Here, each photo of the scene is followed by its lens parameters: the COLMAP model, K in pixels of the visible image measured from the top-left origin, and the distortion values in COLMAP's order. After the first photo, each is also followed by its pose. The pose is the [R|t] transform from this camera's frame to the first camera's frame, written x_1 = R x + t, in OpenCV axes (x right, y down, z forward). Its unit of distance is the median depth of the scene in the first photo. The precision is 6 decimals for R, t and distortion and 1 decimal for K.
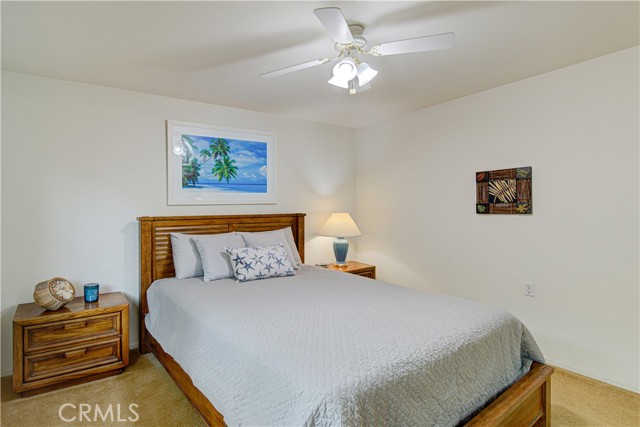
lens RADIAL K [[346.9, 0, 316.8], [0, 346.9, 209.5], [0, 0, 1]] dist [0.001402, 0.000086]
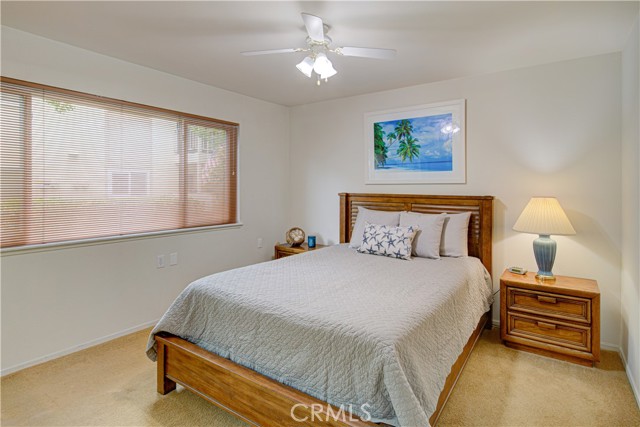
lens RADIAL K [[346.9, 0, 333.1], [0, 346.9, 194.3], [0, 0, 1]] dist [0.001402, 0.000086]
pose [[0.331779, 0.034768, -0.942716, 0.619776], [-0.016897, 0.999379, 0.030911, -0.011335], [0.943206, 0.005673, 0.332161, 0.453594]]
